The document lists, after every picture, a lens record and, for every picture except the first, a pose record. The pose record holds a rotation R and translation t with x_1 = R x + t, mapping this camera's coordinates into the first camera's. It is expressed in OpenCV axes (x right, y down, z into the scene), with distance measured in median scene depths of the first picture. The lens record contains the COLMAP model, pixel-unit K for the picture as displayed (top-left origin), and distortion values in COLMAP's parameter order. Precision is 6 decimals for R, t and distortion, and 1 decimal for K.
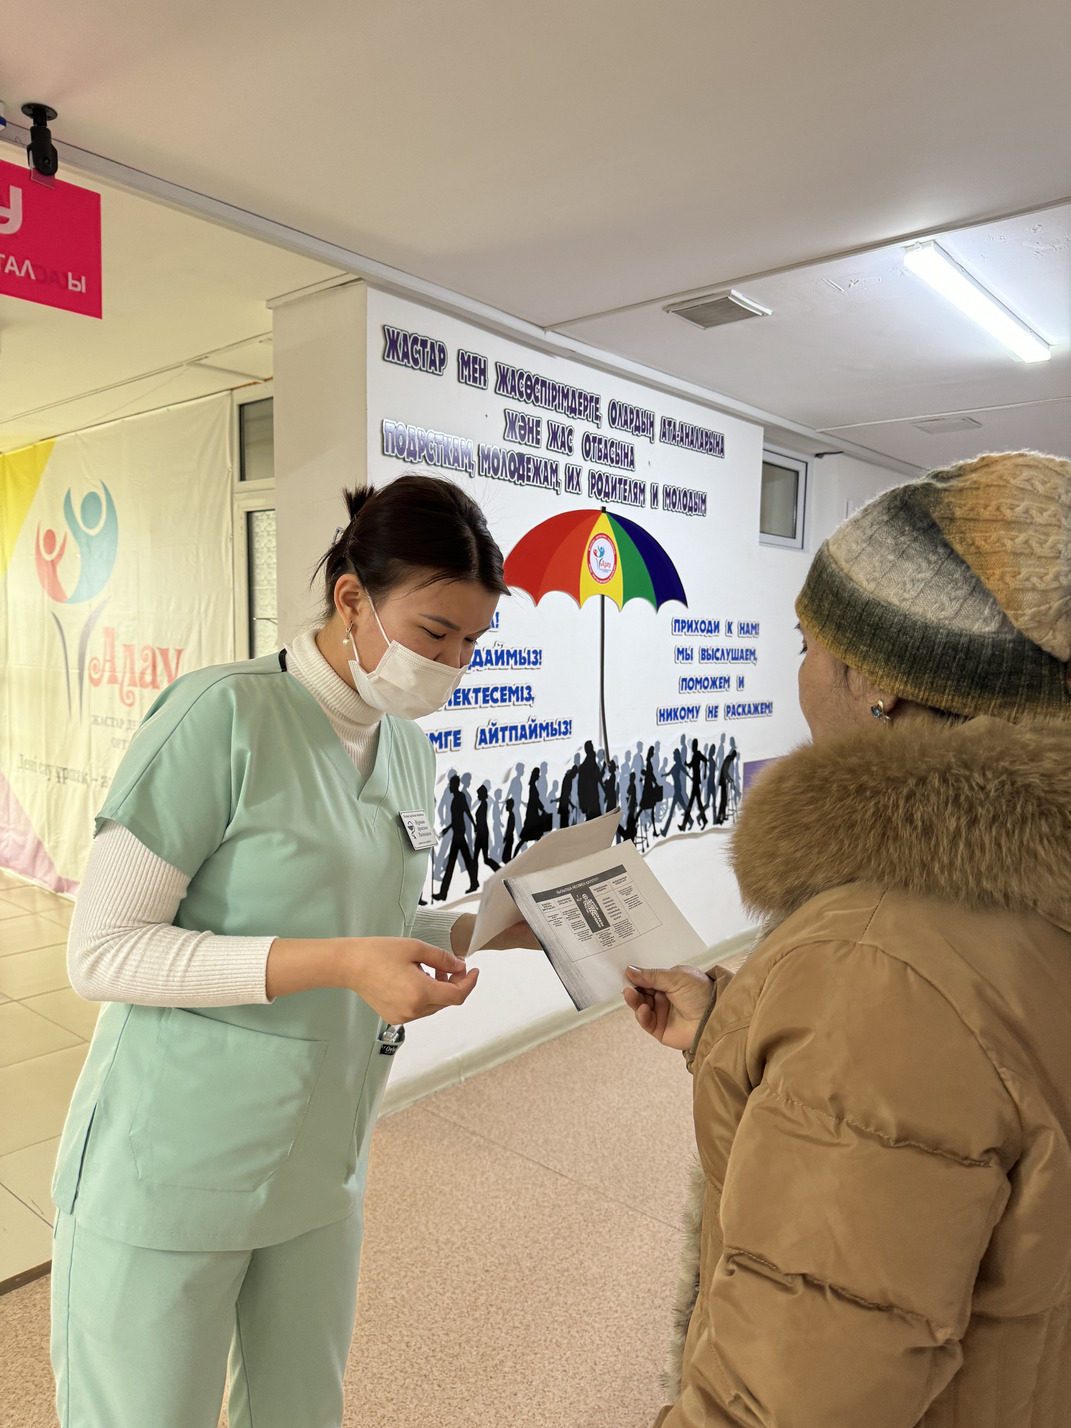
lens RADIAL K [[1014.7, 0, 530.2], [0, 1014.7, 715.6], [0, 0, 1]] dist [-0.038521, -0.014586]
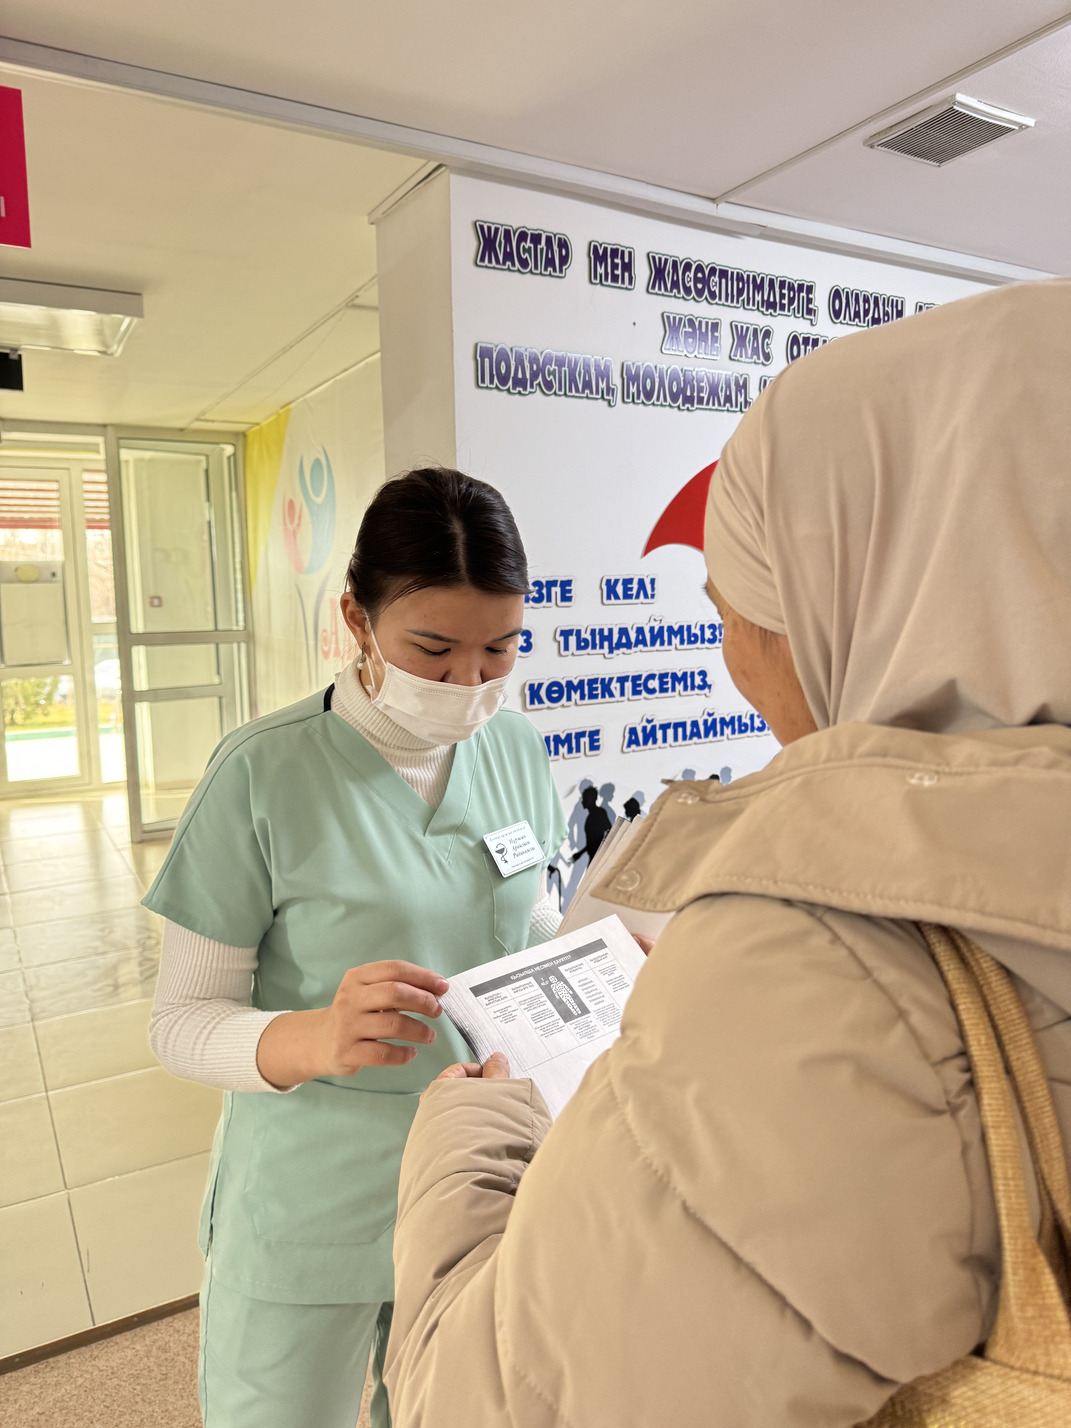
lens RADIAL K [[1014.7, 0, 539.1], [0, 1014.7, 710.4], [0, 0, 1]] dist [-0.038521, -0.014586]
pose [[0.935322, 0.011205, -0.353620, 0.161991], [0.006047, 0.998846, 0.047644, -0.037602], [0.353746, -0.046701, 0.934175, 0.235028]]
